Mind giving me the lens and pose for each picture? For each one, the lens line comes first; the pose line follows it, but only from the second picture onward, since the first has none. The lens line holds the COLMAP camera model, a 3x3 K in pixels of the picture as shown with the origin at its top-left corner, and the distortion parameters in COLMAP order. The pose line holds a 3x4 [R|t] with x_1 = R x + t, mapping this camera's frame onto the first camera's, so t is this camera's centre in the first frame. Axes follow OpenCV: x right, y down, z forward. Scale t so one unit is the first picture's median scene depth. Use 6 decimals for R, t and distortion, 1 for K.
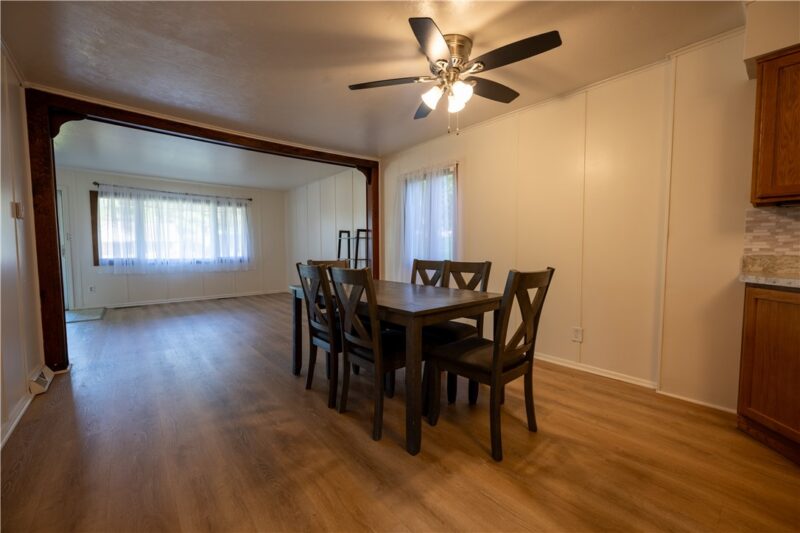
lens RADIAL K [[321.7, 0, 401.0], [0, 321.7, 264.9], [0, 0, 1]] dist [-0.000429, 0.000026]
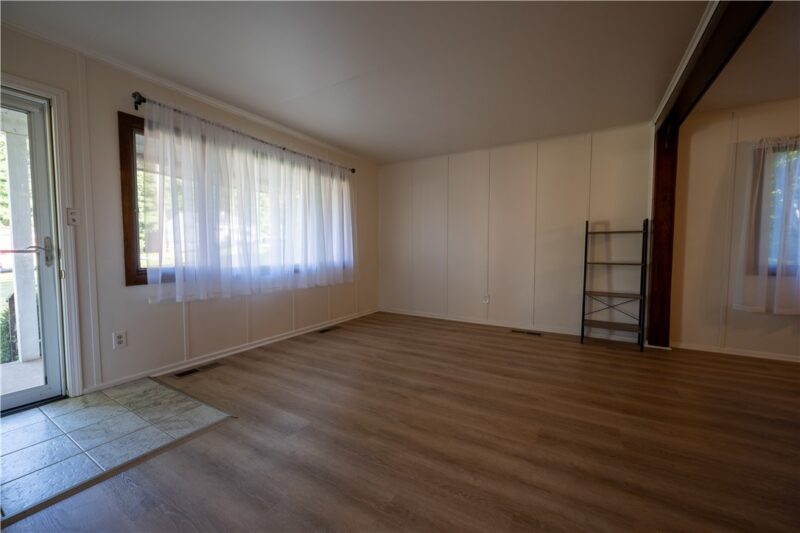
lens RADIAL K [[321.7, 0, 401.0], [0, 321.7, 264.9], [0, 0, 1]] dist [-0.000429, 0.000026]
pose [[0.949205, -0.015408, 0.314281, -1.213794], [0.015694, 0.999876, 0.001620, -0.033175], [-0.314267, 0.003395, 0.949329, 0.763826]]
